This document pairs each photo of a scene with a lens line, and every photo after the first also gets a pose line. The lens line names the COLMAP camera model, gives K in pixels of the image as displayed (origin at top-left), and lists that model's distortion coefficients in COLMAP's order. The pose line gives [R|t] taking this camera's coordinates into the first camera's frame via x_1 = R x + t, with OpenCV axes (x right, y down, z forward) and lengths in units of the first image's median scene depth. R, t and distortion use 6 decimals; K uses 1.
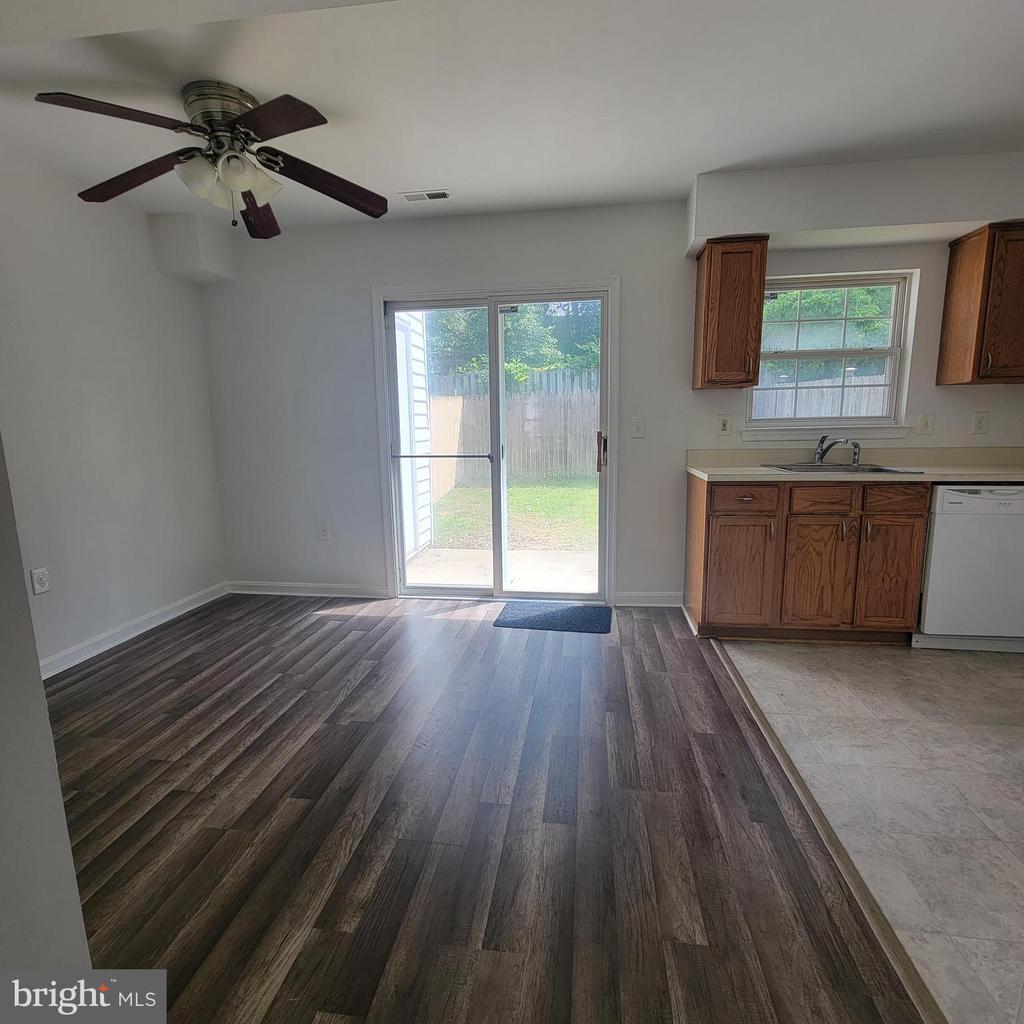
lens RADIAL K [[541.6, 0, 512.0], [0, 541.6, 512.0], [0, 0, 1]] dist [-0.004482, 0.000132]
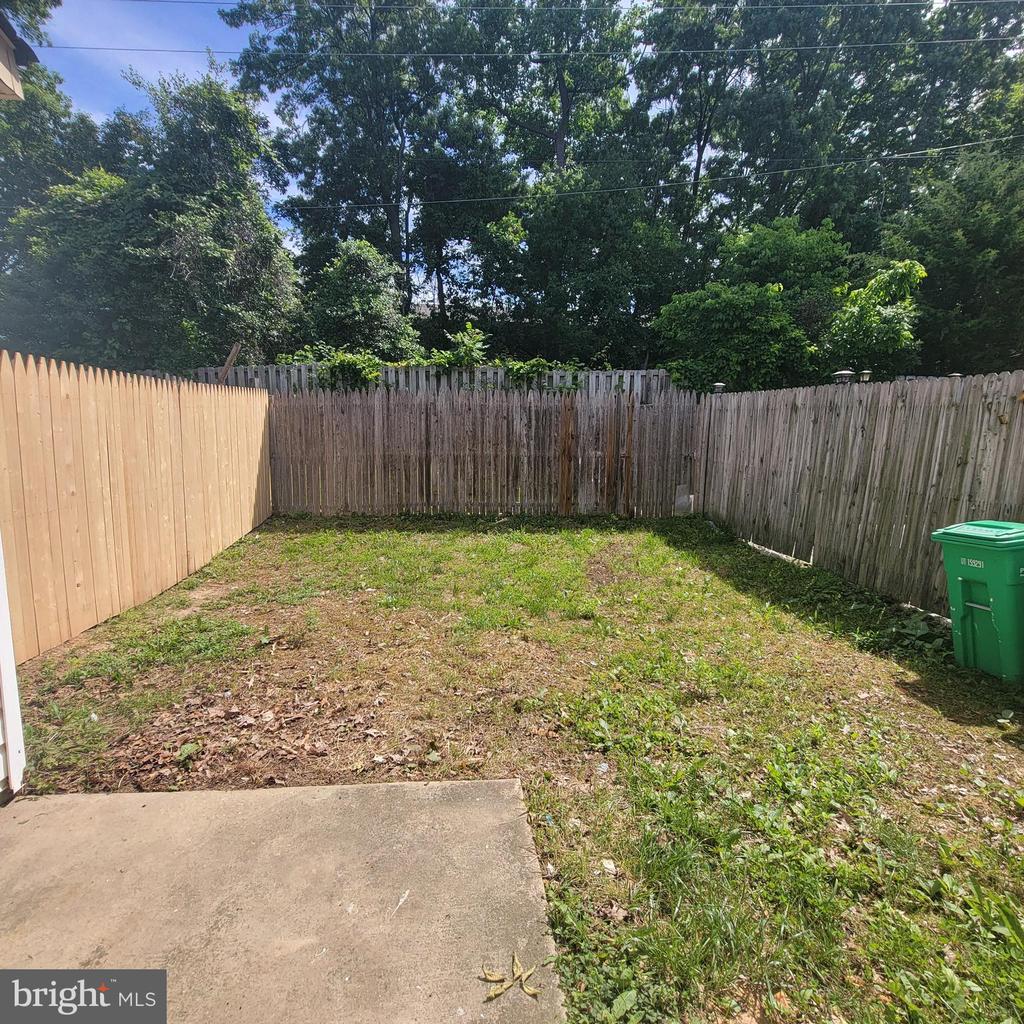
lens RADIAL K [[558.2, 0, 509.2], [0, 558.2, 515.4], [0, 0, 1]] dist [-0.004955, 0.008300]
pose [[0.972230, 0.003844, 0.233996, 0.023648], [0.001151, 0.999774, -0.021205, -0.034329], [-0.234025, 0.020885, 0.972006, 0.203420]]
